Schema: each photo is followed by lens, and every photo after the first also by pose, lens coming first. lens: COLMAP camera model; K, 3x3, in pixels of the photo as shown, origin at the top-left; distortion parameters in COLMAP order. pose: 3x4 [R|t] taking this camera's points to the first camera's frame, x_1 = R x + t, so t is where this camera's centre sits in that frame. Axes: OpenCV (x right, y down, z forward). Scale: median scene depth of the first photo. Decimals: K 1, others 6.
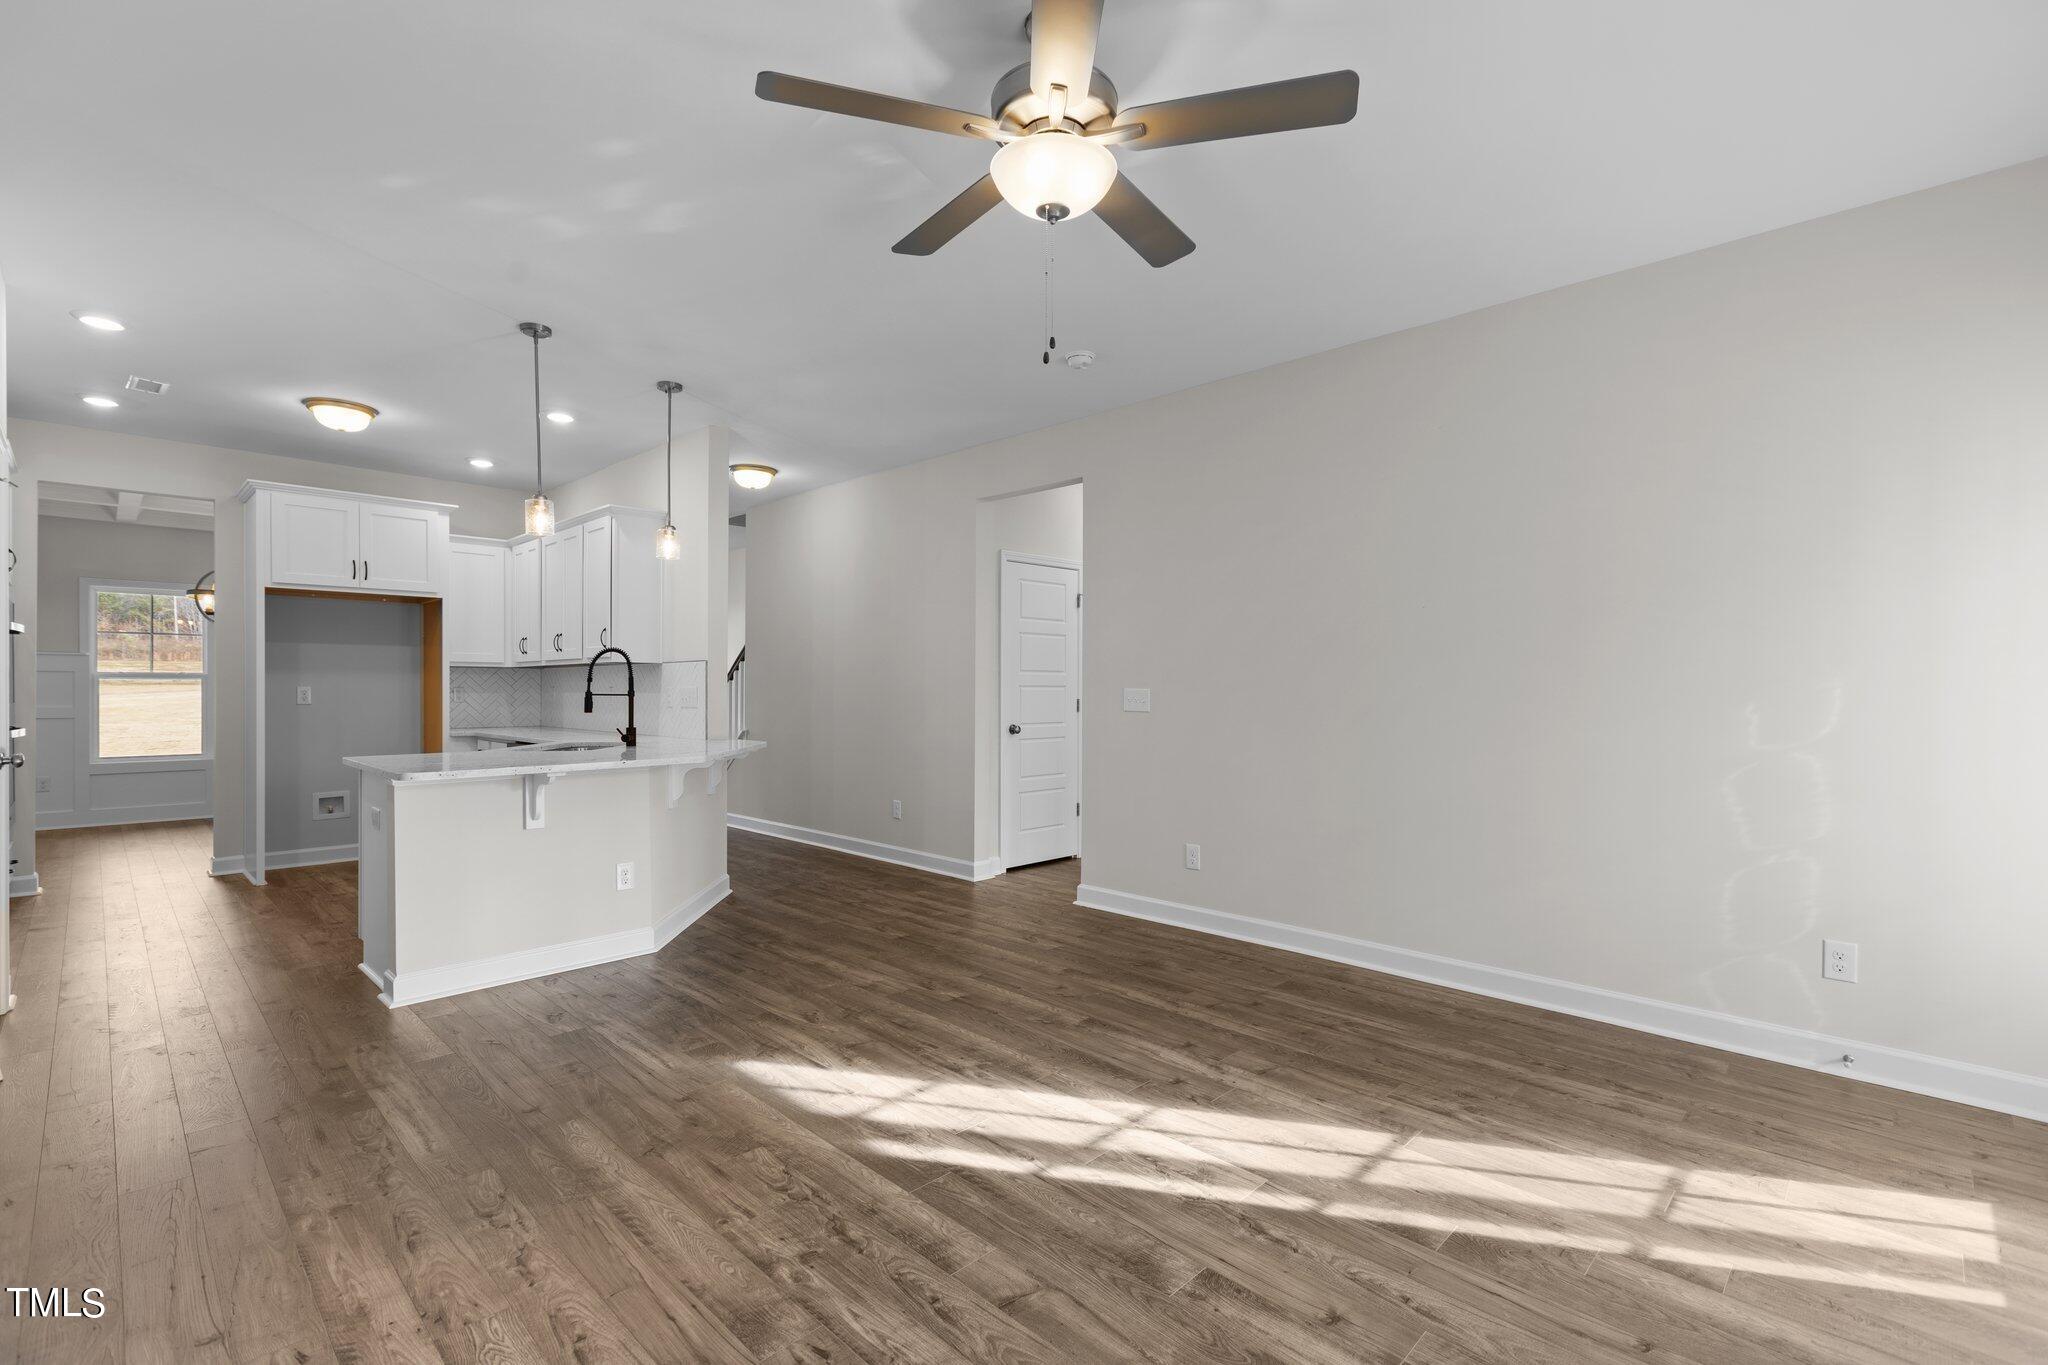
lens RADIAL K [[922.0, 0, 1017.8], [0, 922.0, 694.6], [0, 0, 1]] dist [-0.001845, 0.000071]
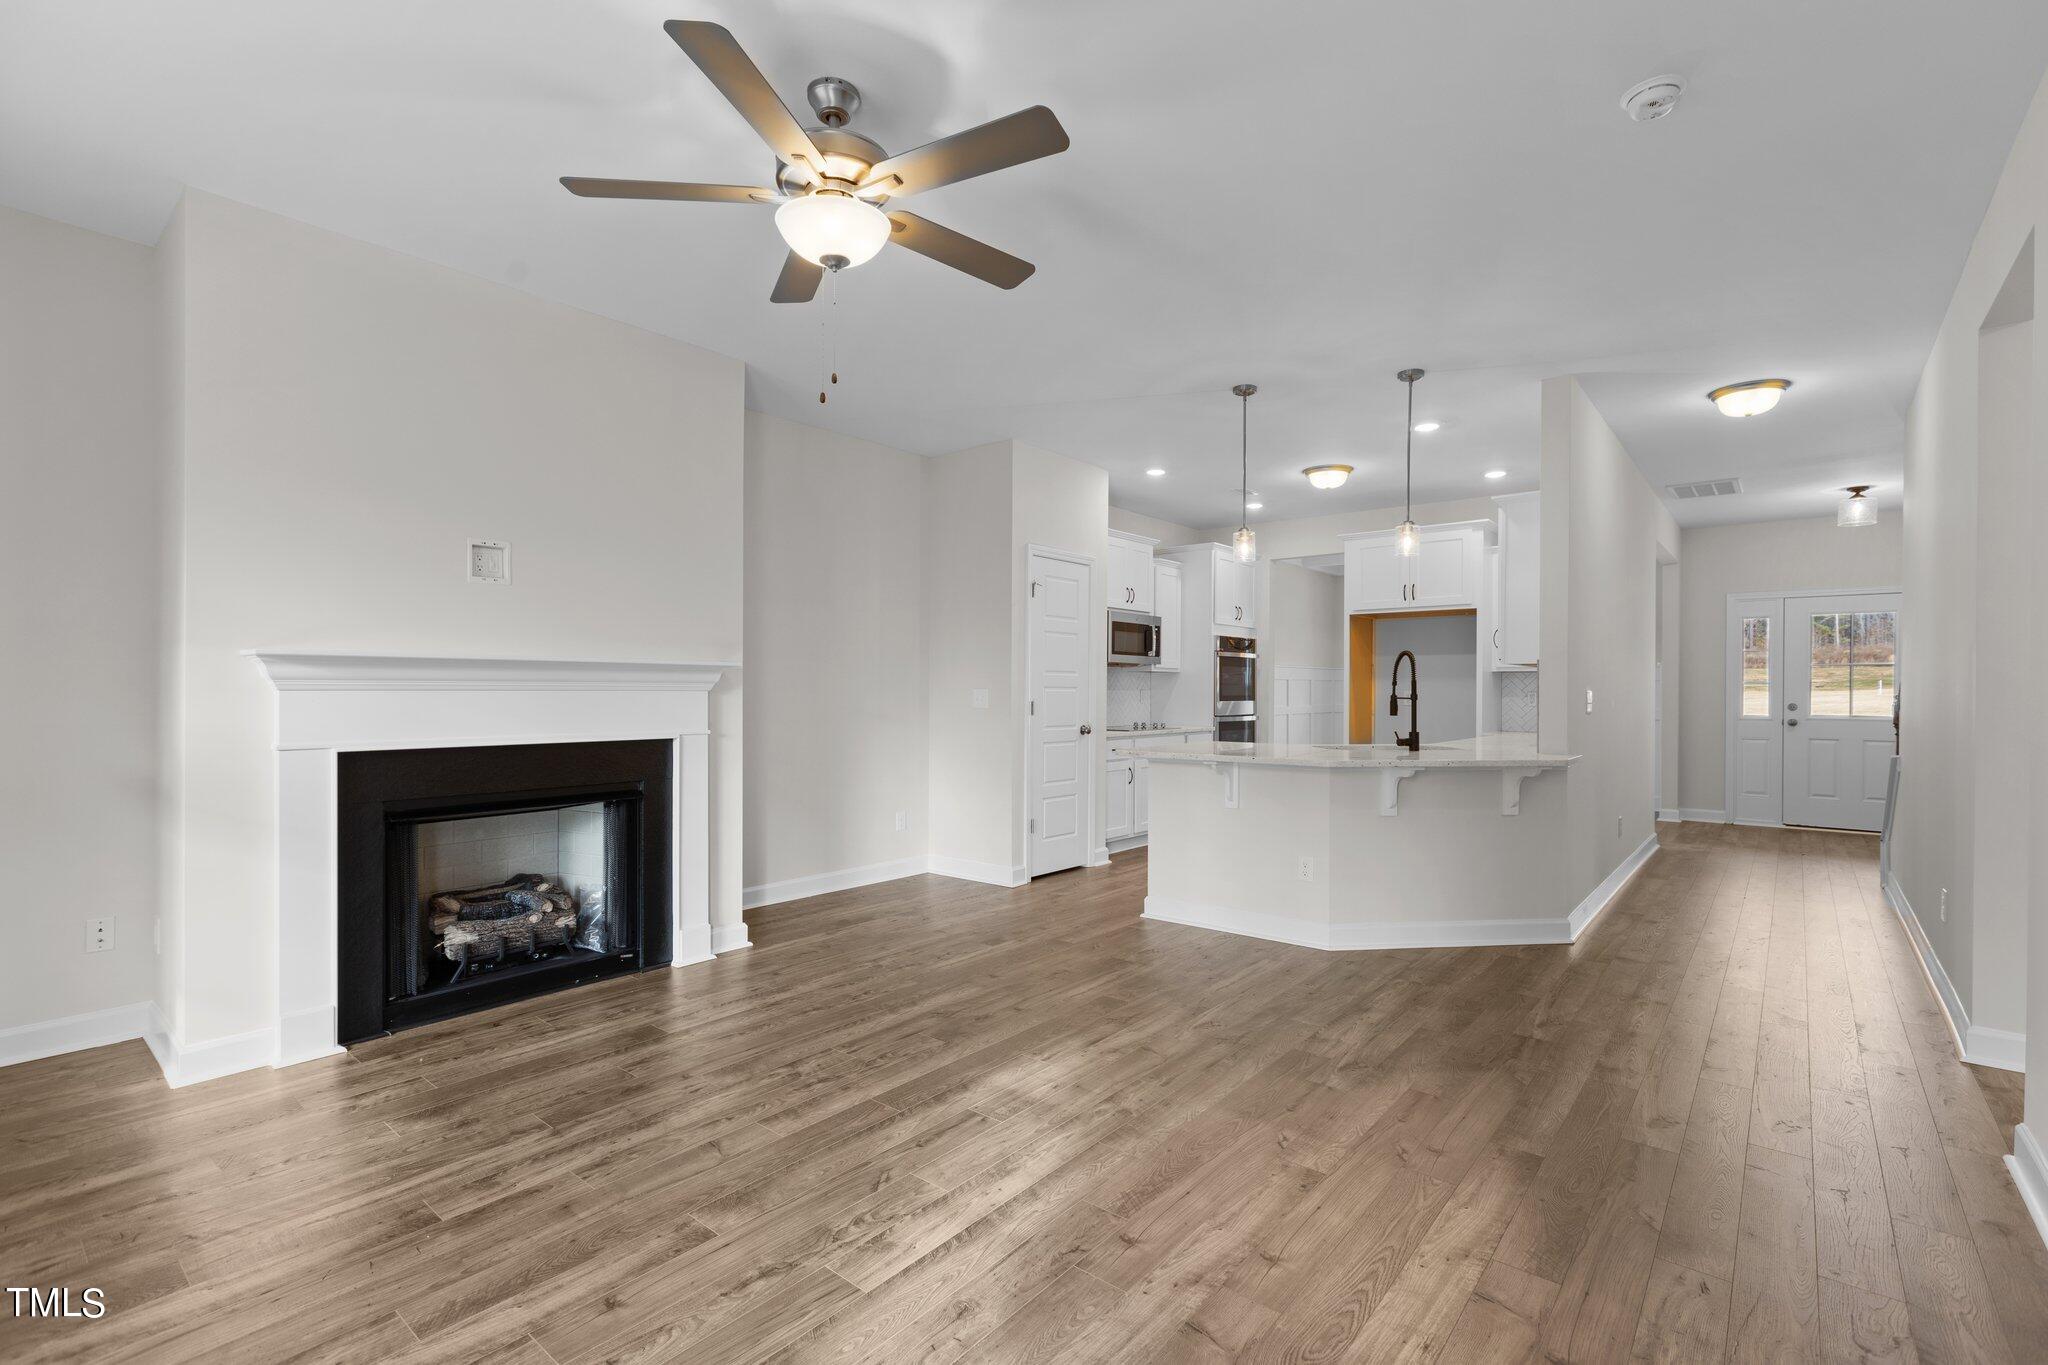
lens RADIAL K [[922.0, 0, 1022.4], [0, 922.0, 688.9], [0, 0, 1]] dist [-0.001845, 0.000071]
pose [[0.078513, -0.003643, -0.996906, 0.741314], [-0.010441, 0.999935, -0.004476, -0.001379], [0.996858, 0.010760, 0.078470, 0.725033]]
